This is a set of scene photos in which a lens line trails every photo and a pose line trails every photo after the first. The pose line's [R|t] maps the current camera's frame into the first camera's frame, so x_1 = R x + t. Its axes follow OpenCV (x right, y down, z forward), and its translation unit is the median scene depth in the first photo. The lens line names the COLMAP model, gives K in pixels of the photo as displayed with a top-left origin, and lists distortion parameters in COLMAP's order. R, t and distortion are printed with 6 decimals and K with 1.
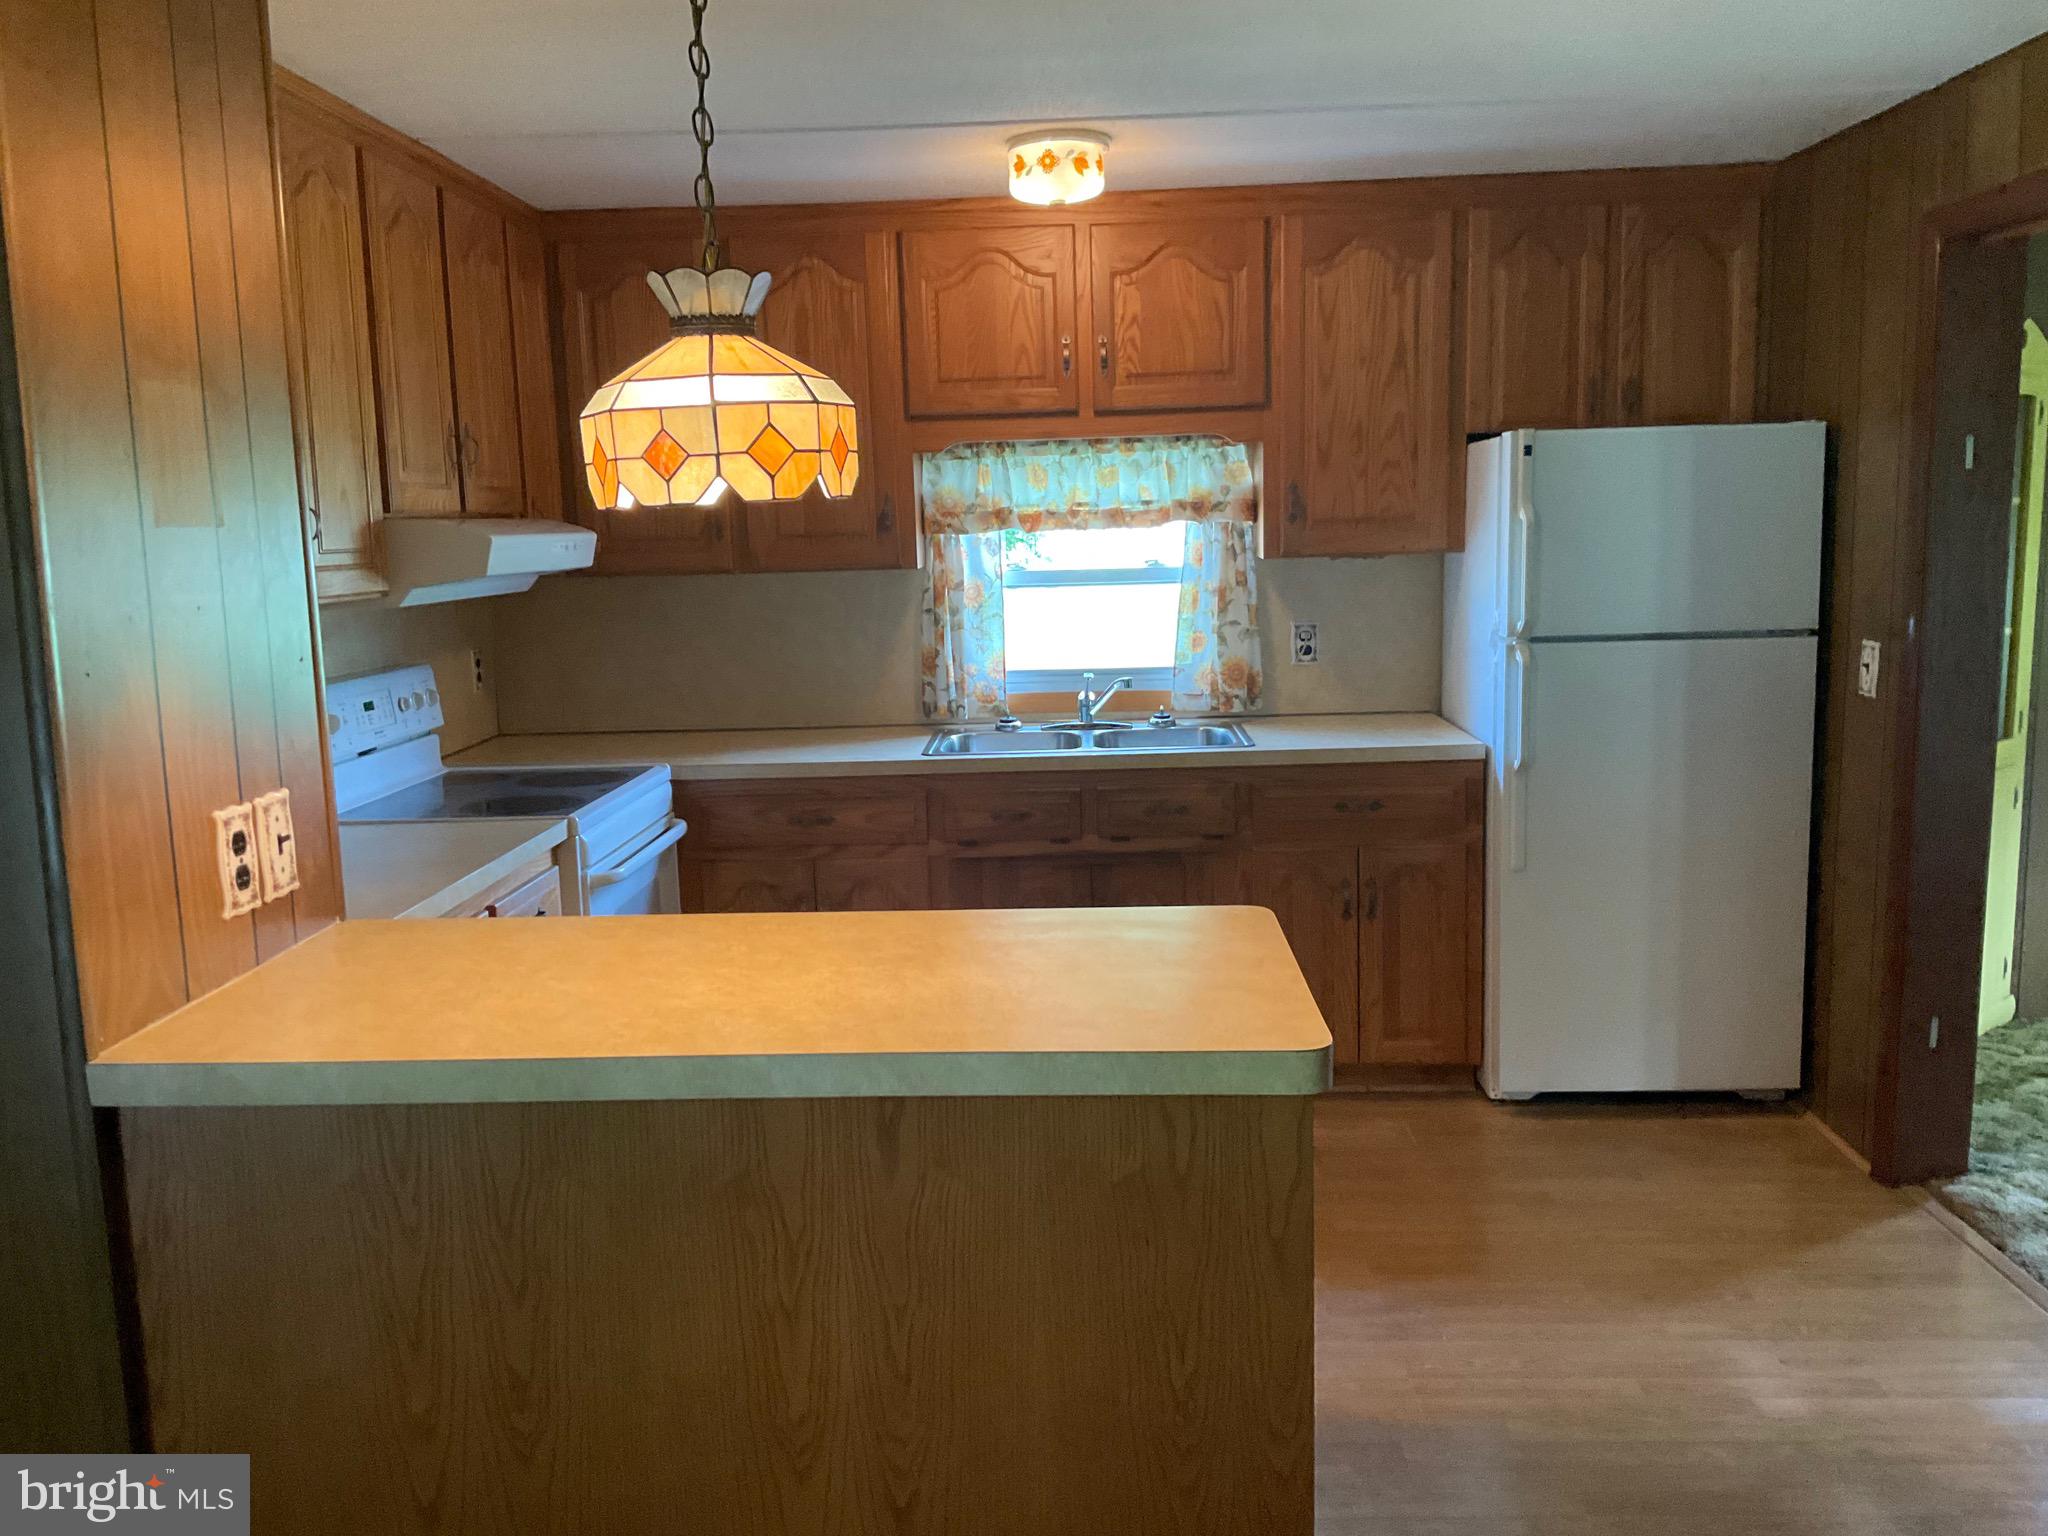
lens RADIAL K [[1600.4, 0, 1026.0], [0, 1600.4, 728.8], [0, 0, 1]] dist [0.097033, -0.211448]
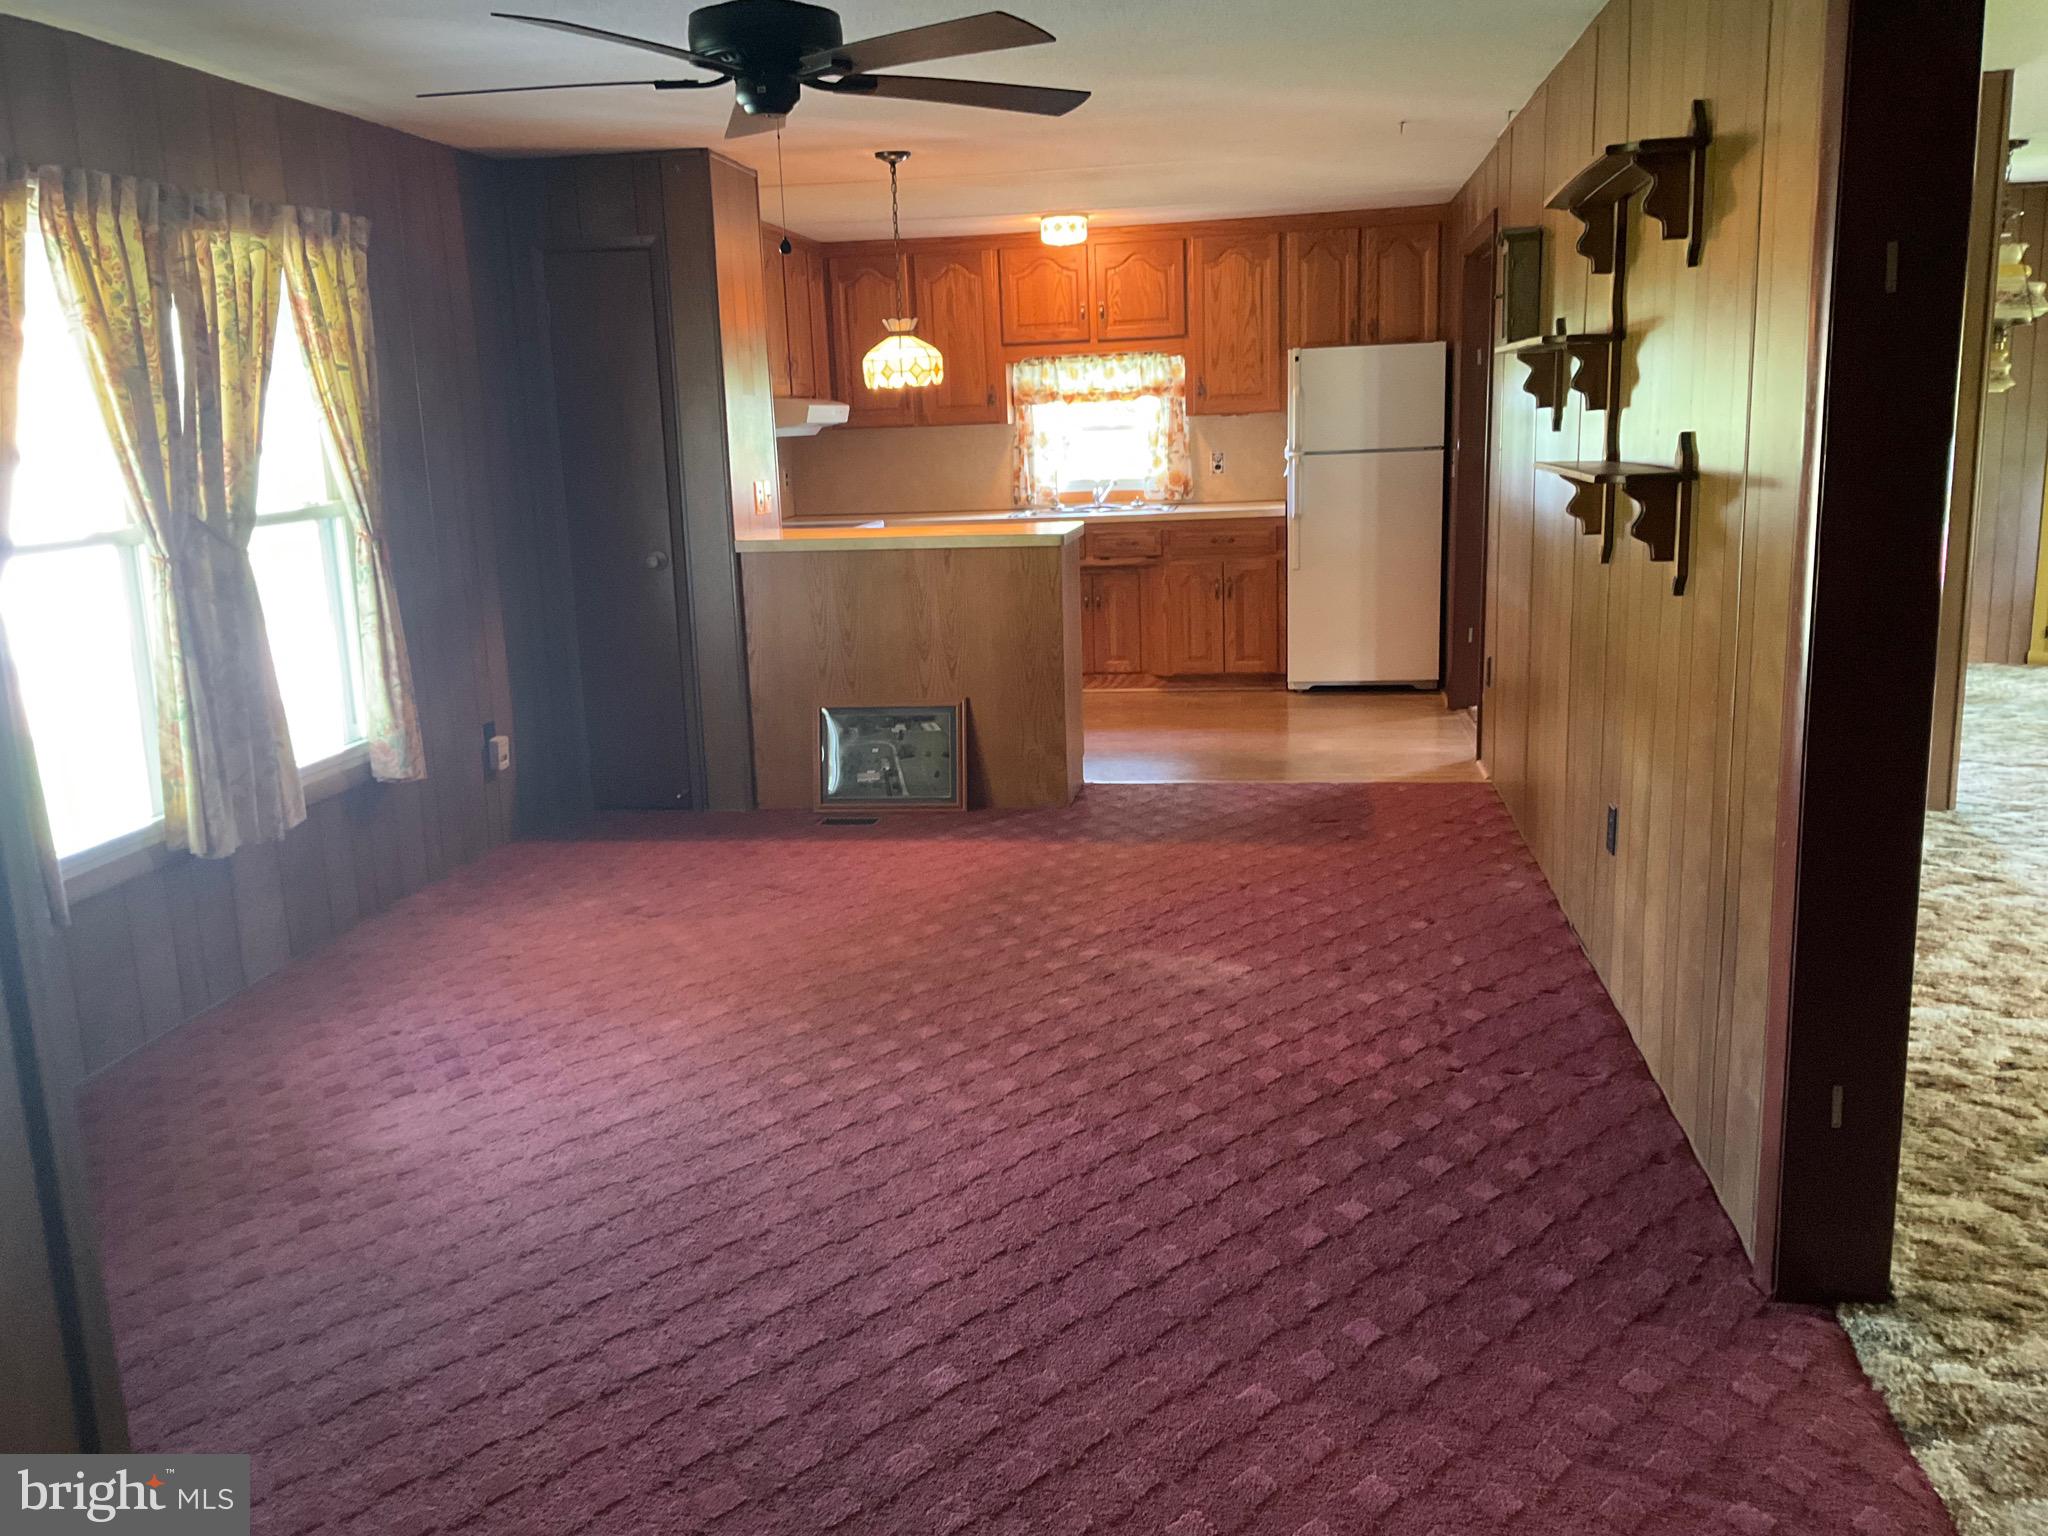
lens RADIAL K [[1646.0, 0, 1015.4], [0, 1646.0, 757.1], [0, 0, 1]] dist [0.039727, -0.087441]
pose [[0.991304, 0.017112, -0.130474, 0.214460], [-0.007373, 0.997174, 0.074761, 0.158151], [0.131385, -0.073149, 0.988629, -1.030594]]
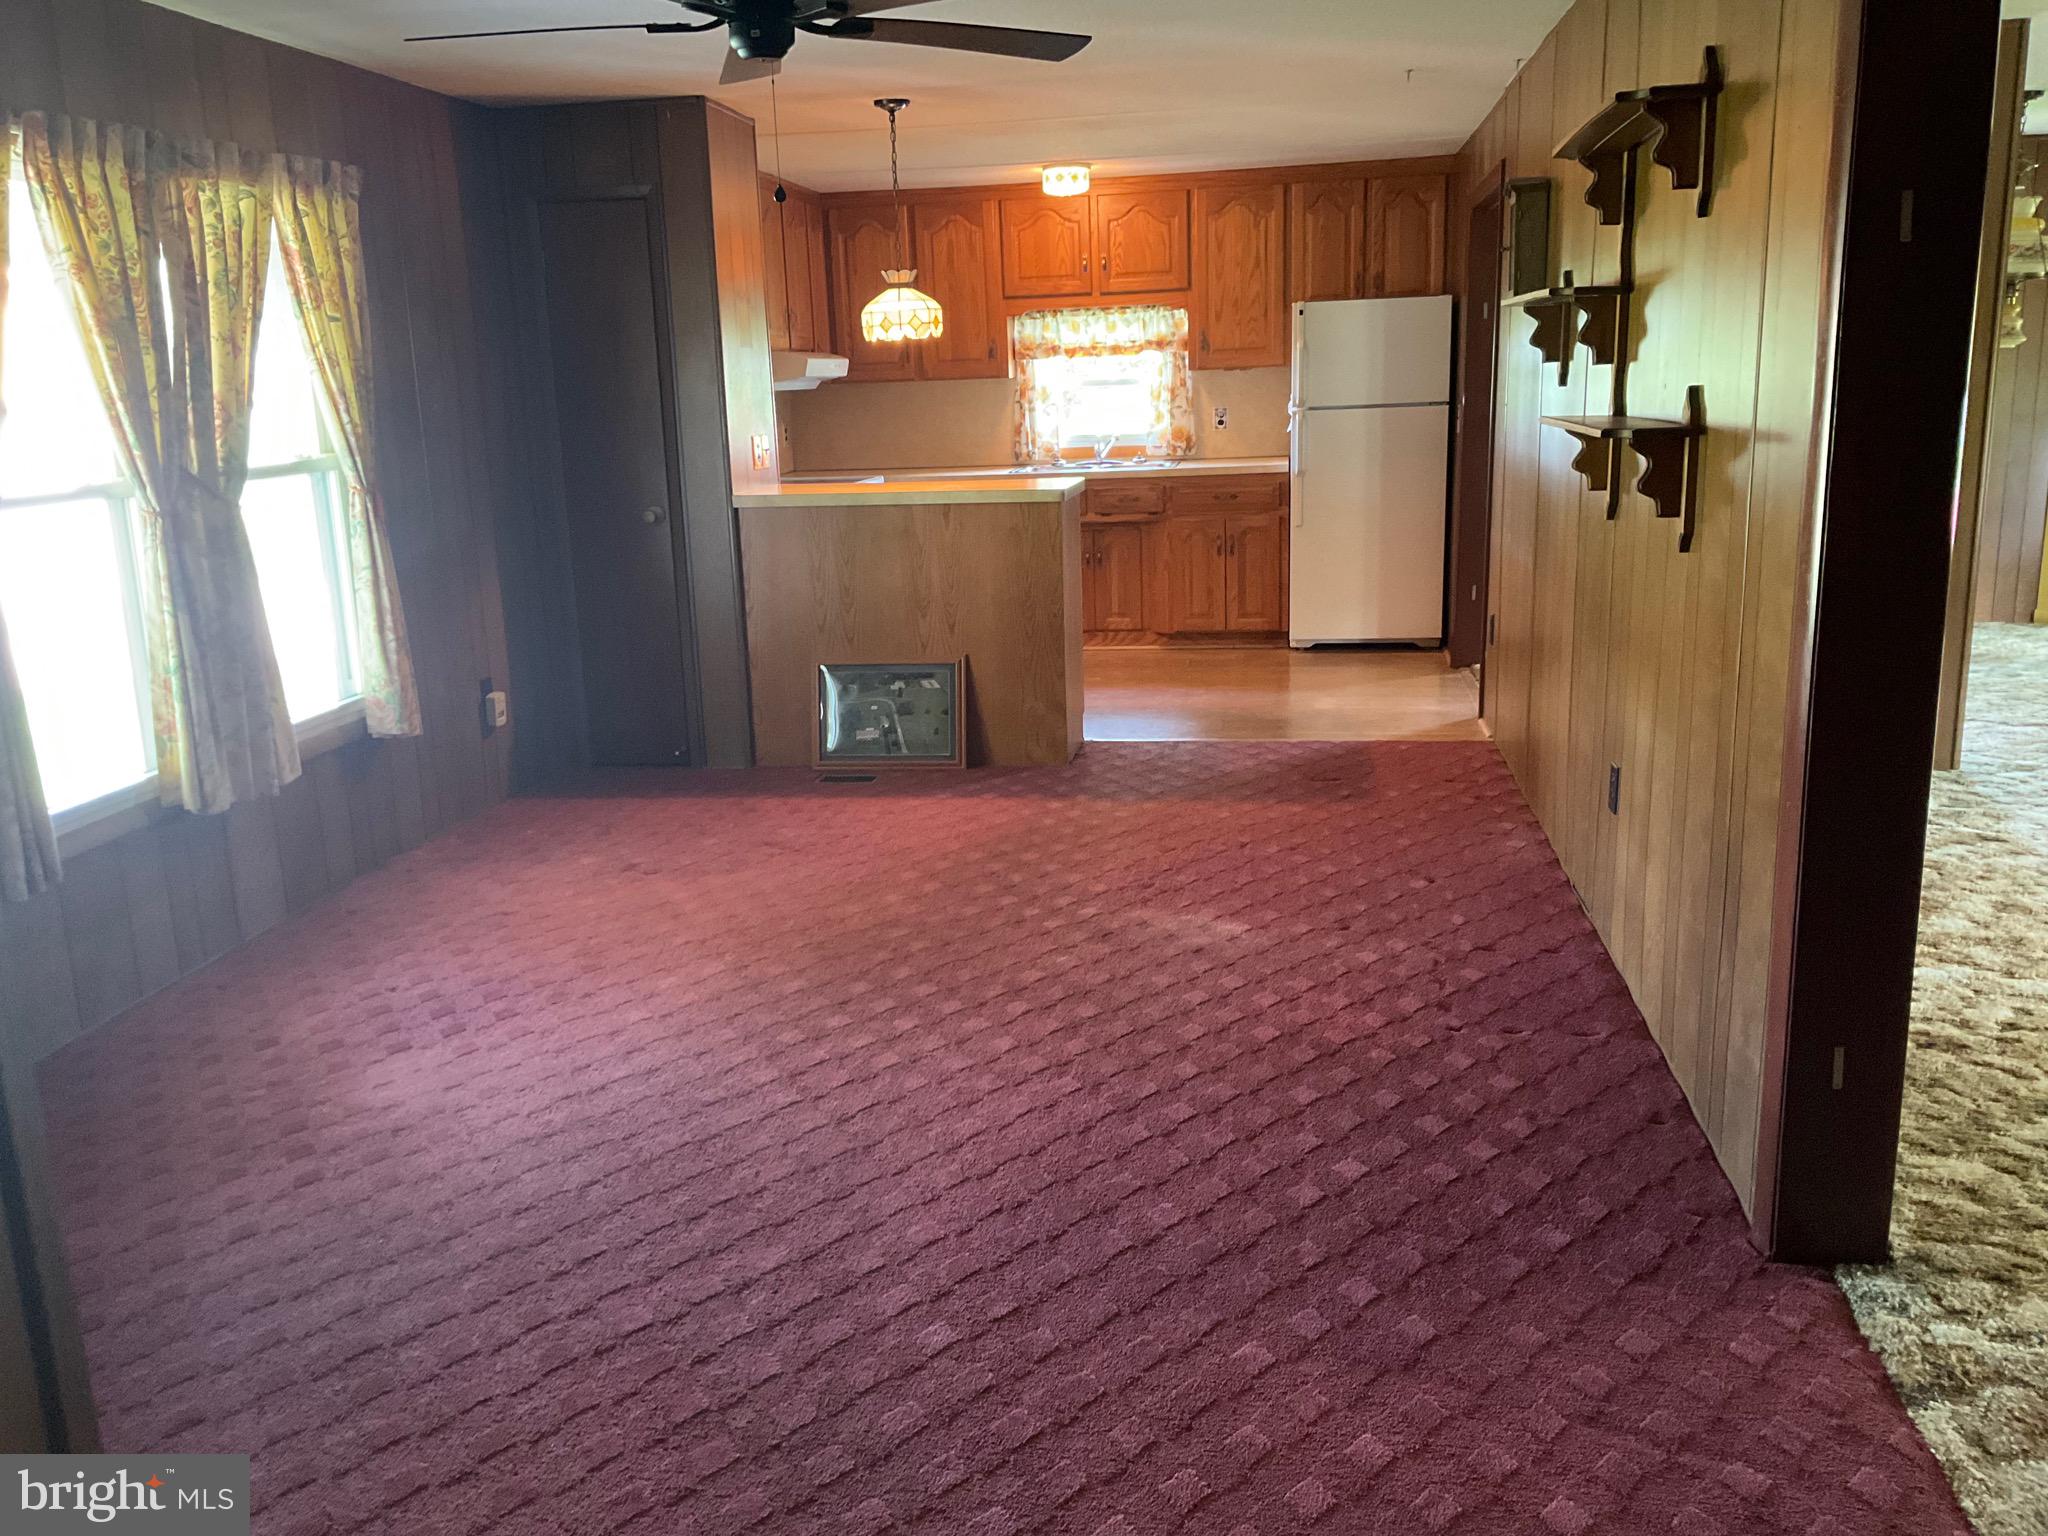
lens RADIAL K [[1646.0, 0, 1015.4], [0, 1646.0, 757.1], [0, 0, 1]] dist [0.039727, -0.087441]
pose [[0.991067, 0.022445, -0.131463, 0.216033], [-0.009235, 0.994920, 0.100244, 0.158986], [0.133045, -0.098135, 0.986240, -1.023473]]
